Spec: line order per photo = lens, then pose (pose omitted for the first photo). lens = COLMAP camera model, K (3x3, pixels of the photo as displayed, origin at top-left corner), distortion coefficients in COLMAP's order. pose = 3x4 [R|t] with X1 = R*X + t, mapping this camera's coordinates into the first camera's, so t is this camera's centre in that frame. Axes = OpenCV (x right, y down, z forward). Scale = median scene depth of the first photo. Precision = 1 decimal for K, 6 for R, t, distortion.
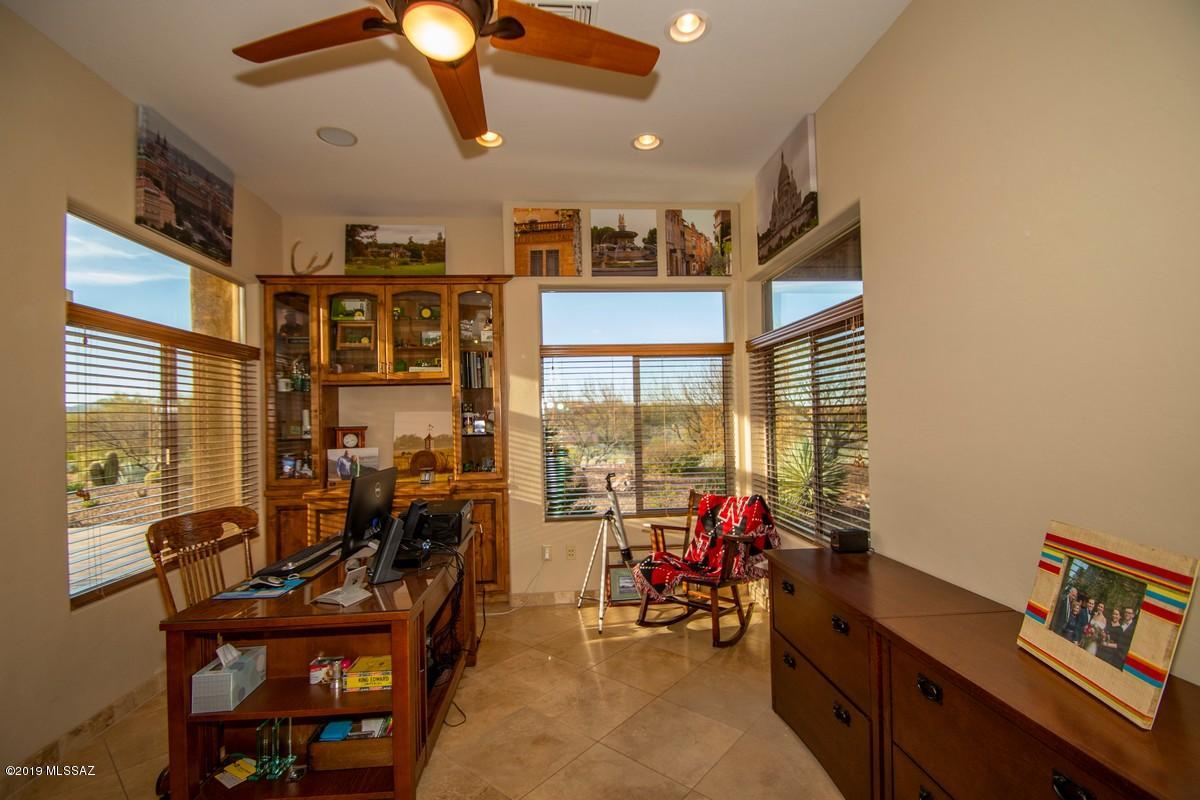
lens RADIAL K [[524.8, 0, 598.0], [0, 524.8, 410.3], [0, 0, 1]] dist [0.018390, -0.019168]
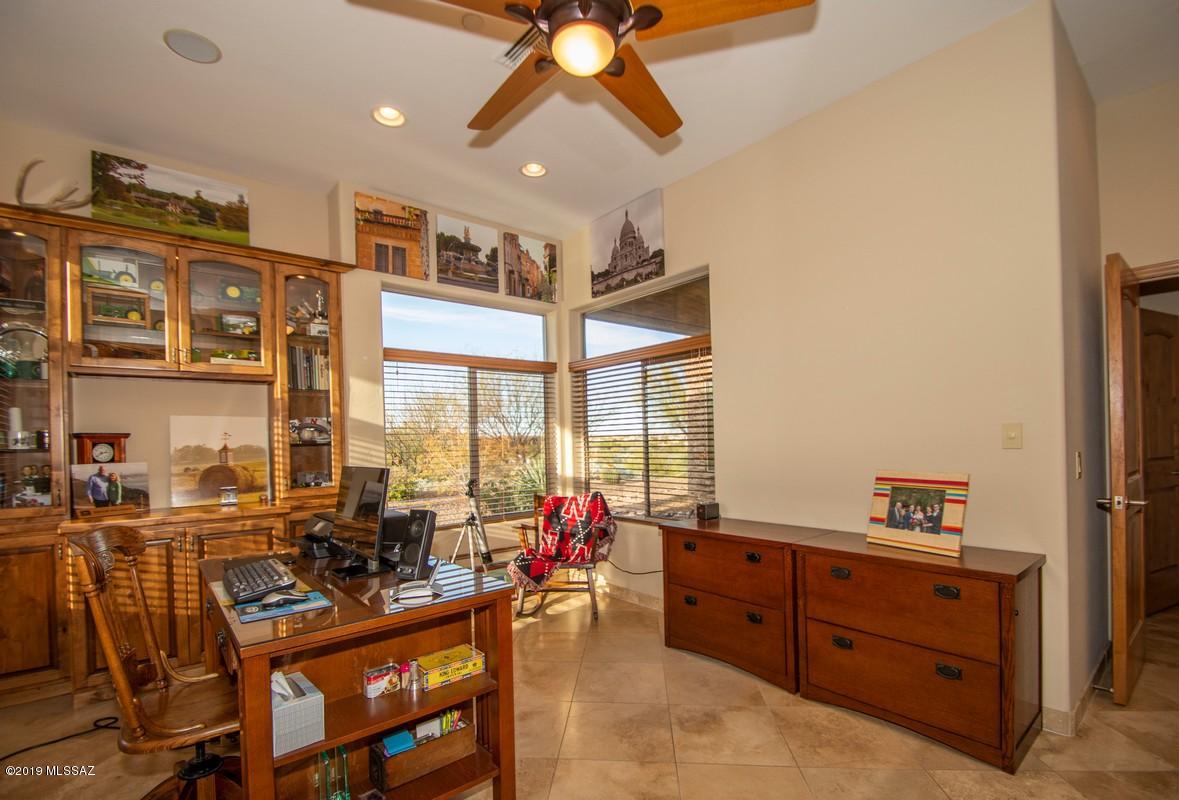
lens RADIAL K [[528.8, 0, 591.5], [0, 528.8, 437.2], [0, 0, 1]] dist [0.023366, -0.016521]
pose [[0.819976, 0.005621, 0.572371, -0.345693], [-0.002467, 0.999977, -0.006286, 0.039814], [-0.572393, 0.003742, 0.819971, 0.025524]]
